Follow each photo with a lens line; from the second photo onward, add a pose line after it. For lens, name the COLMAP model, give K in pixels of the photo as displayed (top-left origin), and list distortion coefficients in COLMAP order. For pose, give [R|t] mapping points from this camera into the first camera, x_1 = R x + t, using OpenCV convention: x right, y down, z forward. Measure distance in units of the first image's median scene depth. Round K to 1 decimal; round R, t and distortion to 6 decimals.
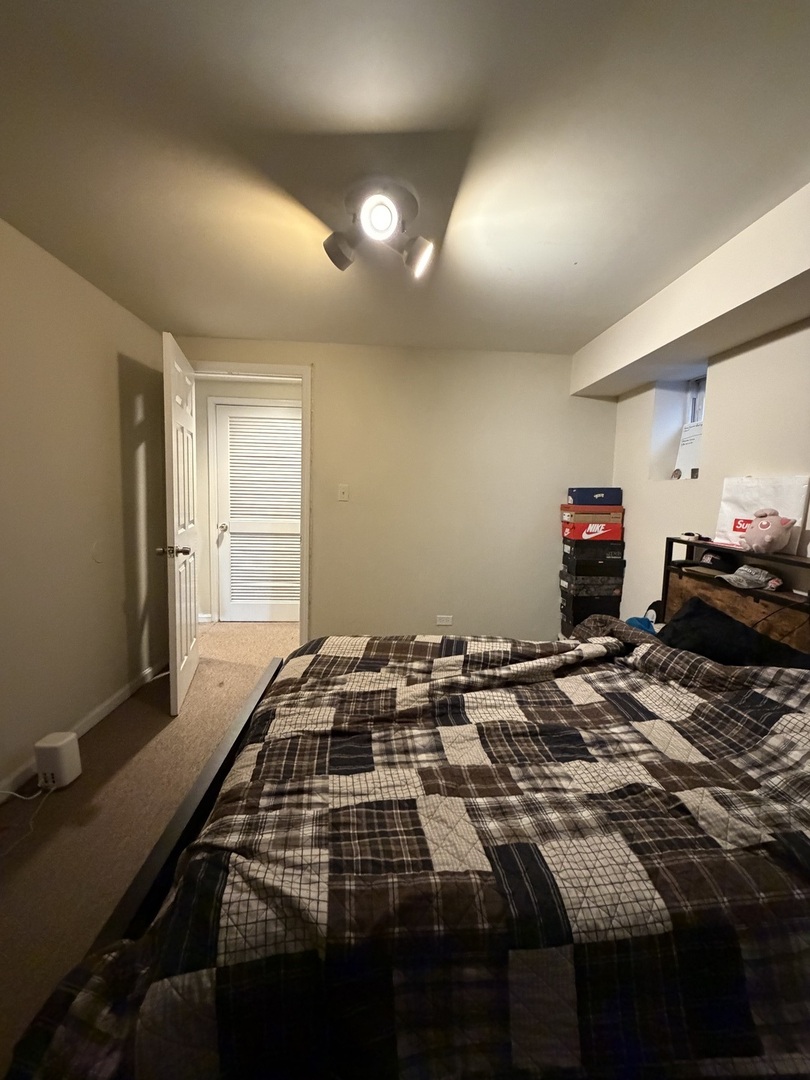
lens RADIAL K [[432.0, 0, 403.1], [0, 432.0, 537.9], [0, 0, 1]] dist [0.000319, -0.000165]
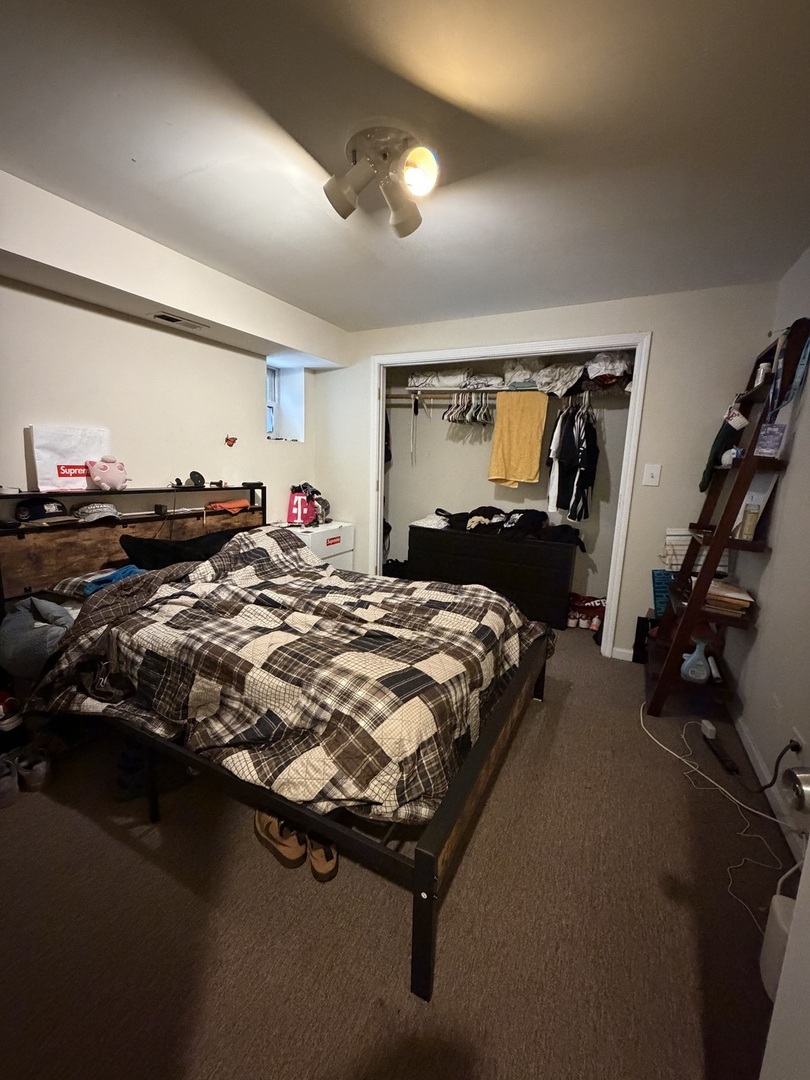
lens RADIAL K [[432.0, 0, 404.2], [0, 432.0, 536.5], [0, 0, 1]] dist [0.000319, -0.000165]
pose [[-0.861363, -0.142870, 0.487485, -0.536254], [-0.001034, 0.960127, 0.279564, -0.184511], [-0.507988, 0.240302, -0.827165, 1.576782]]
